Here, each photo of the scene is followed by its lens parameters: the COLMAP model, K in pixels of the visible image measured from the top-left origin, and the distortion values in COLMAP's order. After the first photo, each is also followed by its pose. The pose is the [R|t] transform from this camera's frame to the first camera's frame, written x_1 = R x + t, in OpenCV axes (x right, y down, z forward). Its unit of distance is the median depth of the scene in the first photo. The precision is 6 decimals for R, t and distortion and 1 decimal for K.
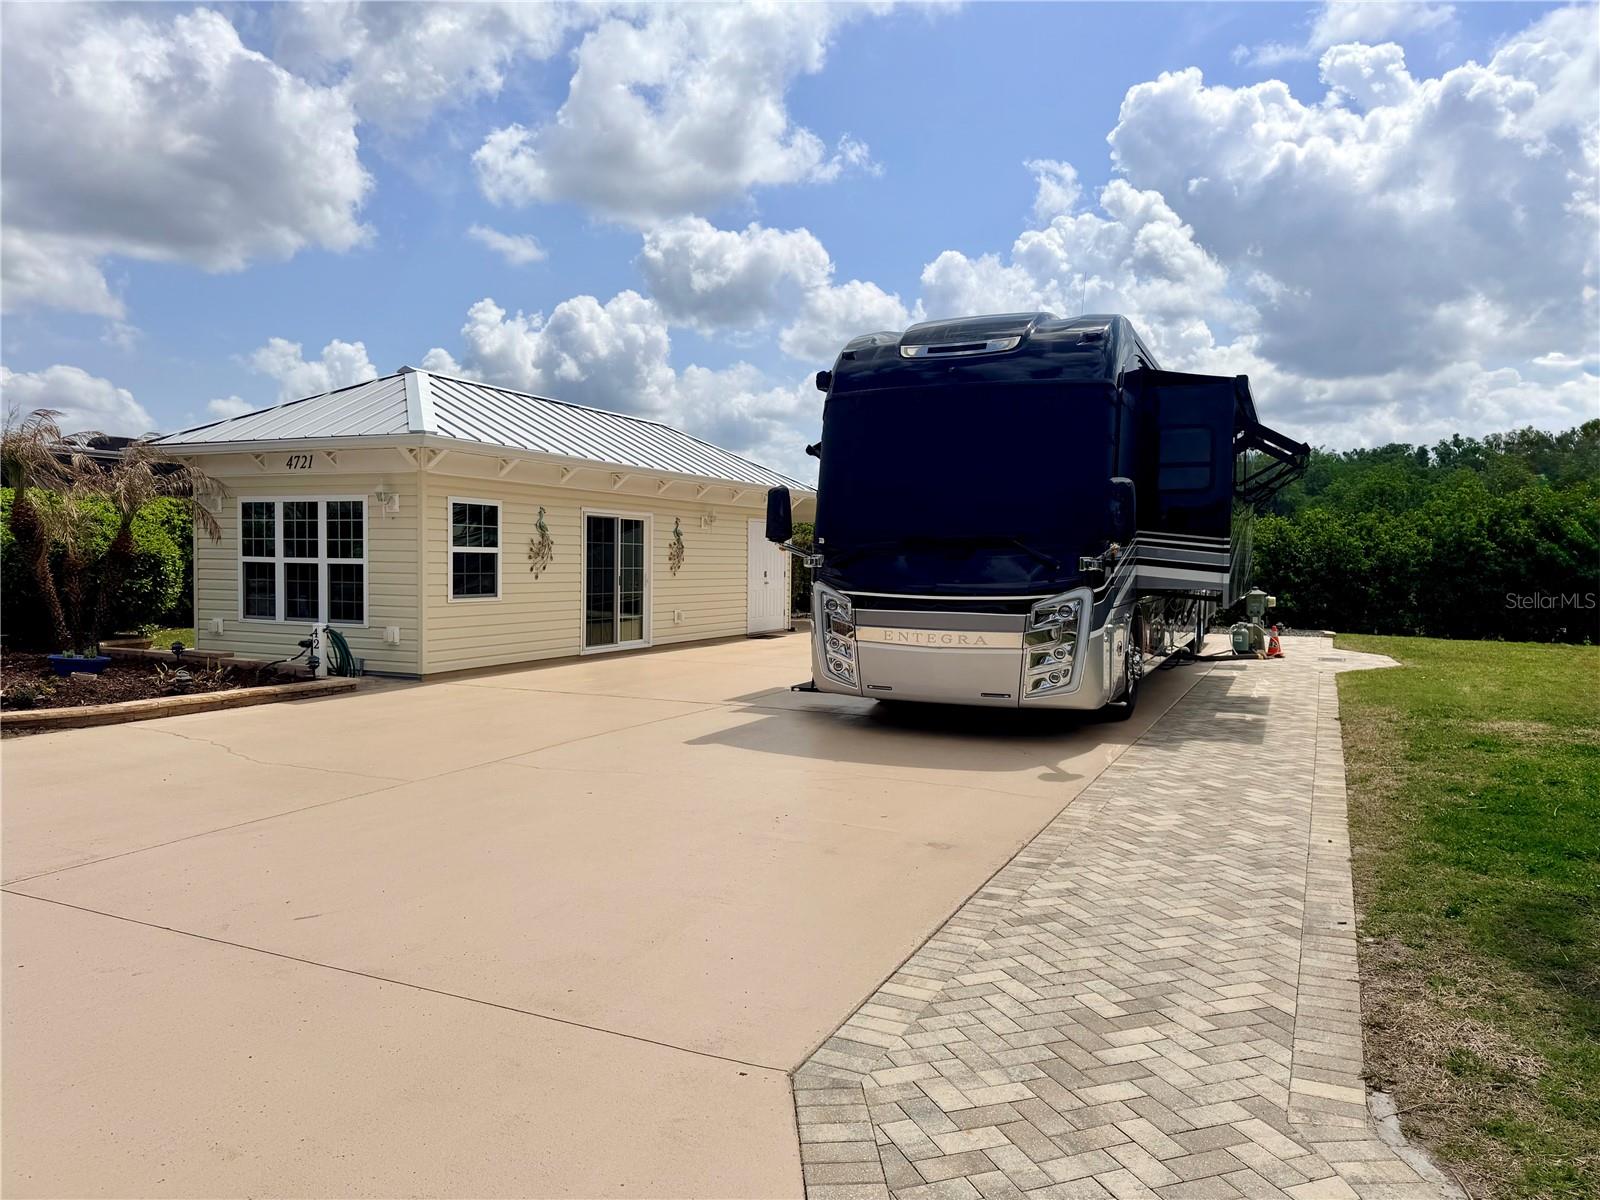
lens RADIAL K [[1135.8, 0, 800.0], [0, 1135.8, 600.0], [0, 0, 1]] dist [0.127997, -0.189101]
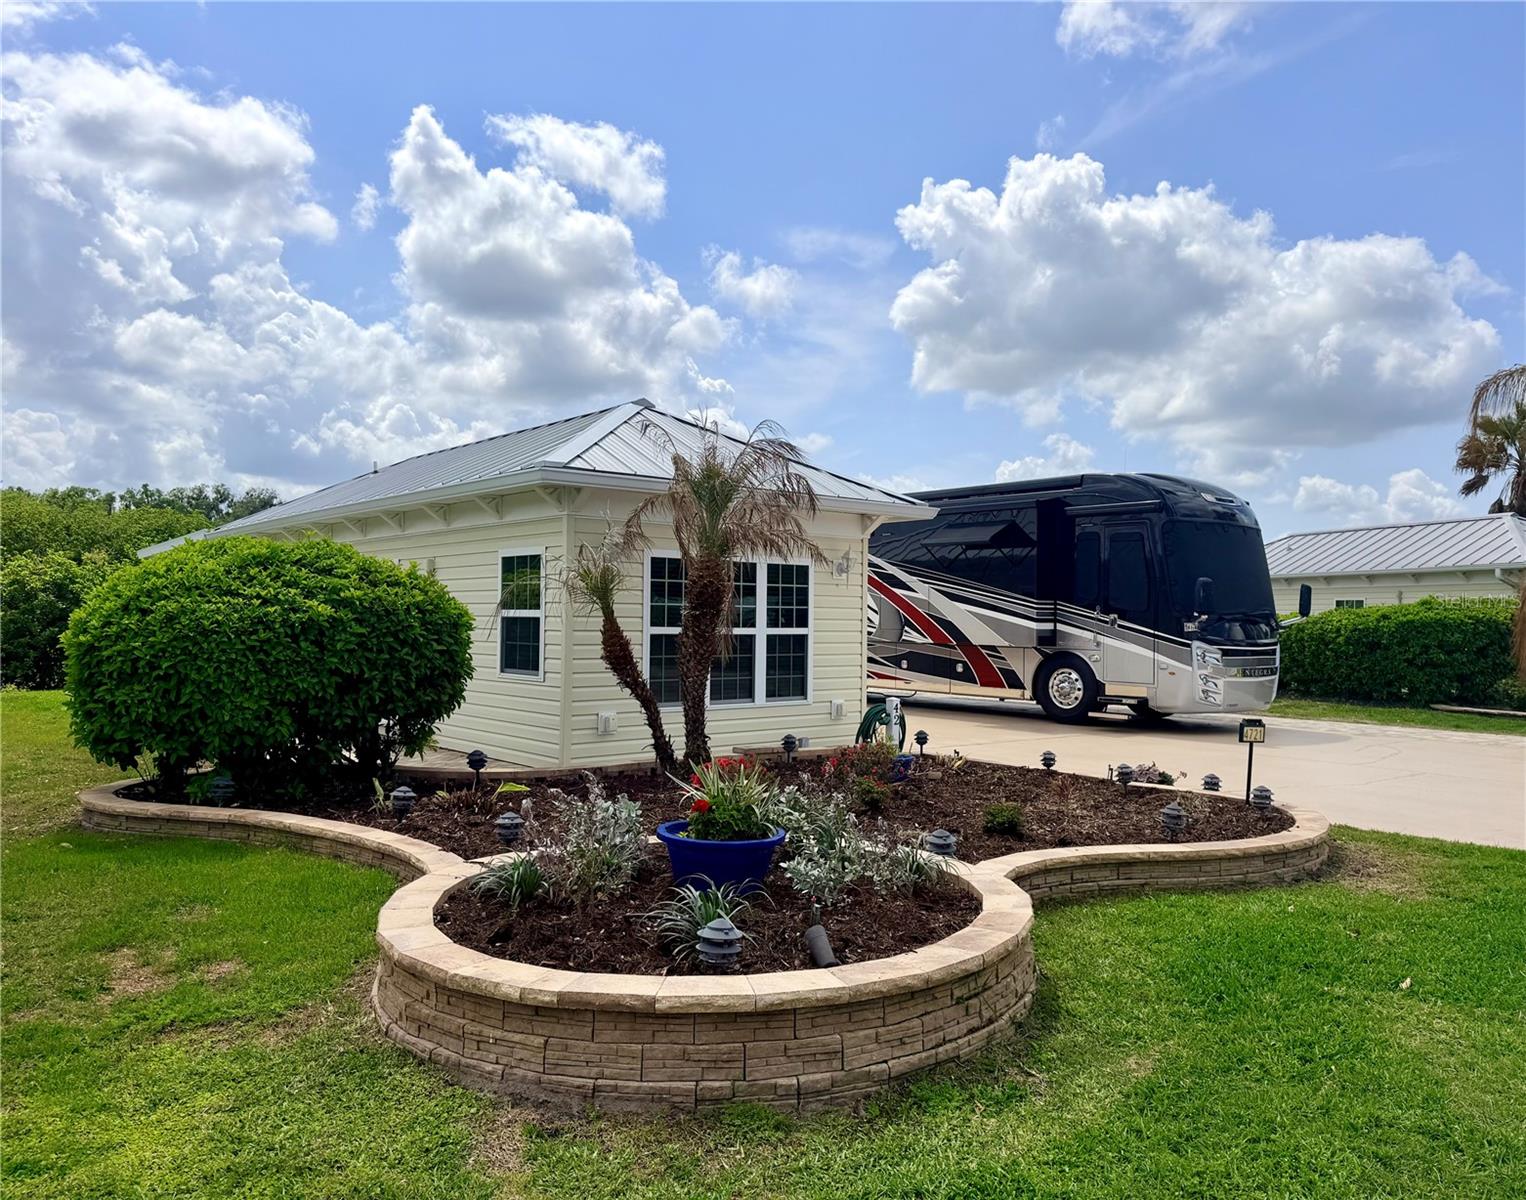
lens RADIAL K [[1136.8, 0, 763.0], [0, 1136.8, 600.0], [0, 0, 1]] dist [0.023987, 0.001563]
pose [[0.418728, 0.007654, 0.908079, -1.187192], [0.025881, 0.999458, -0.020358, -0.039945], [-0.907743, 0.032026, 0.418303, 0.645557]]
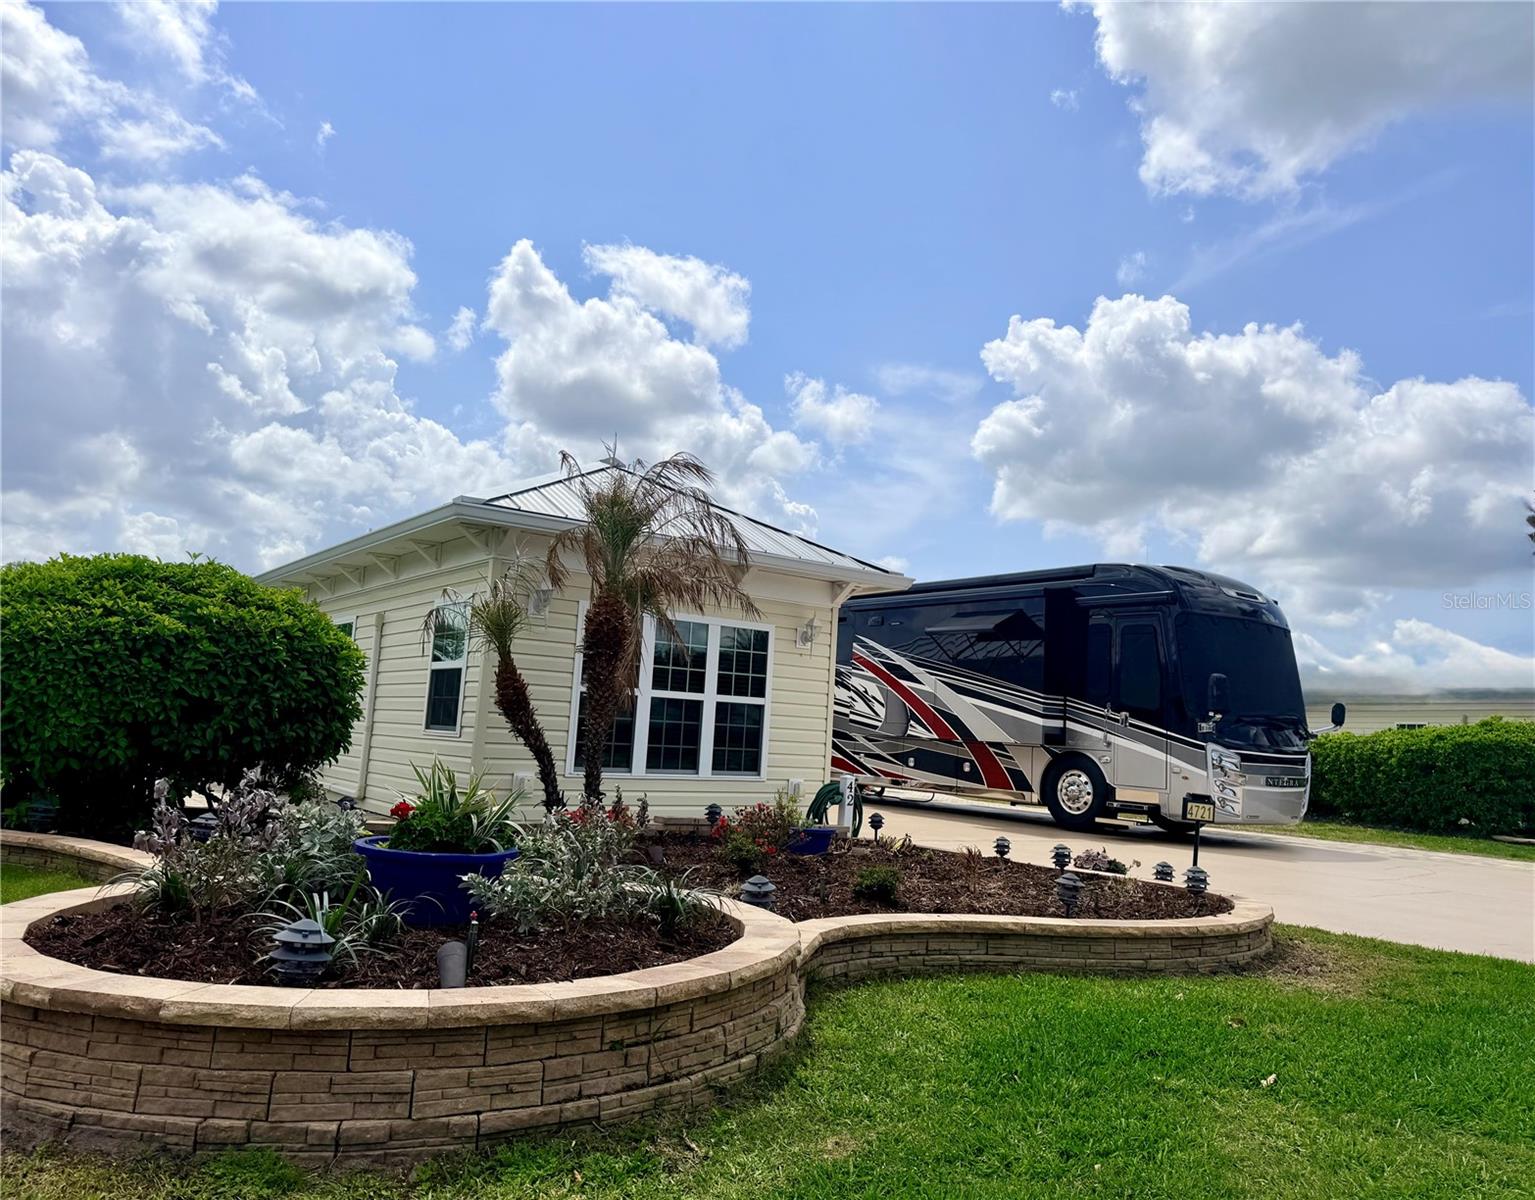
lens RADIAL K [[1120.5, 0, 760.4], [0, 1120.5, 637.1], [0, 0, 1]] dist [0.011672, 0.003346]
pose [[0.487213, 0.095339, 0.868064, -1.081431], [-0.017785, 0.994900, -0.099287, 0.000940], [-0.873102, 0.032935, 0.486423, 0.587645]]
